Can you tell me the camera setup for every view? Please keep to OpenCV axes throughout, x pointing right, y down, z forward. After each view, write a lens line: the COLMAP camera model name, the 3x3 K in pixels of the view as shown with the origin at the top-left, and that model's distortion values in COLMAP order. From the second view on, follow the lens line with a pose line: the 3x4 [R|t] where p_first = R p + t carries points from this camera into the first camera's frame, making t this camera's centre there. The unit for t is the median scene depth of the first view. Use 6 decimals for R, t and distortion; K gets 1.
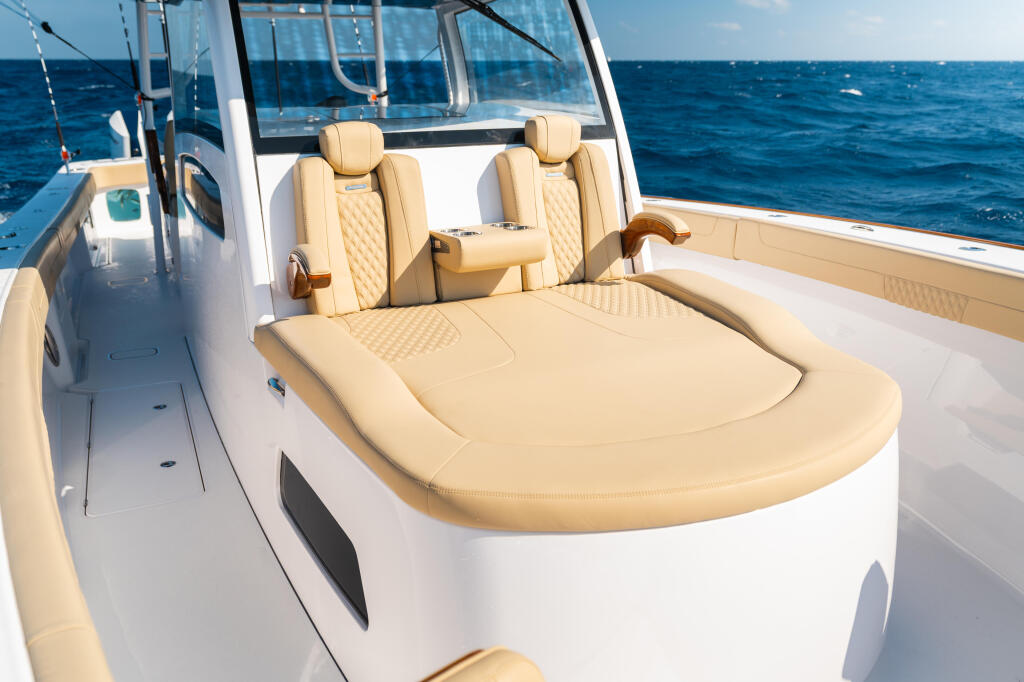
lens RADIAL K [[798.2, 0, 511.0], [0, 798.2, 341.1], [0, 0, 1]] dist [0.000038, -0.007222]
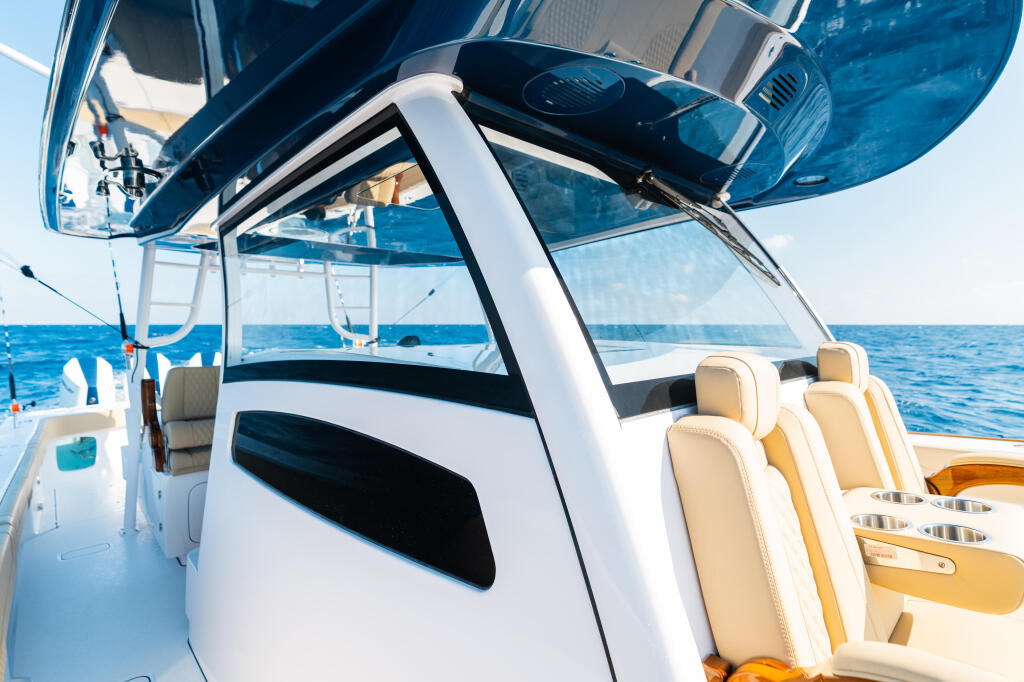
lens RADIAL K [[499.1, 0, 512.0], [0, 499.1, 341.0], [0, 0, 1]] dist [-0.000981, -0.000085]
pose [[0.950458, -0.014327, 0.310522, -0.219707], [0.108518, 0.951383, -0.288260, -0.090767], [-0.291295, 0.307676, 0.905805, 0.328030]]
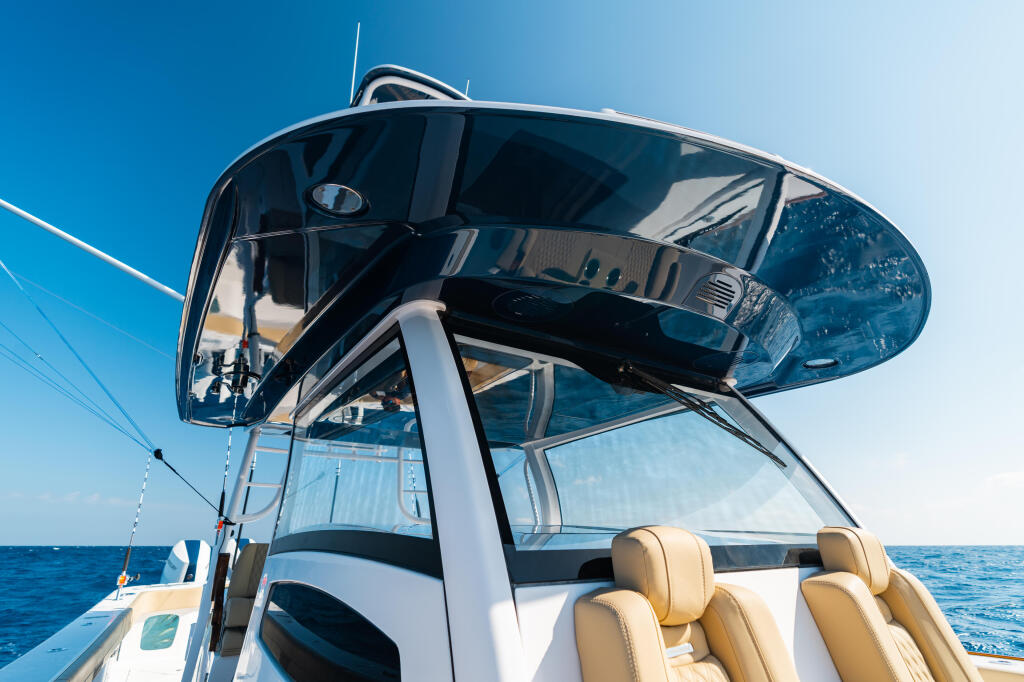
lens RADIAL K [[488.4, 0, 520.9], [0, 488.4, 340.9], [0, 0, 1]] dist [-0.001657, -0.000333]
pose [[0.990285, 0.060420, 0.125240, -0.165806], [0.032058, 0.777201, -0.628435, -0.069953], [-0.135307, 0.626344, 0.767714, 0.290459]]
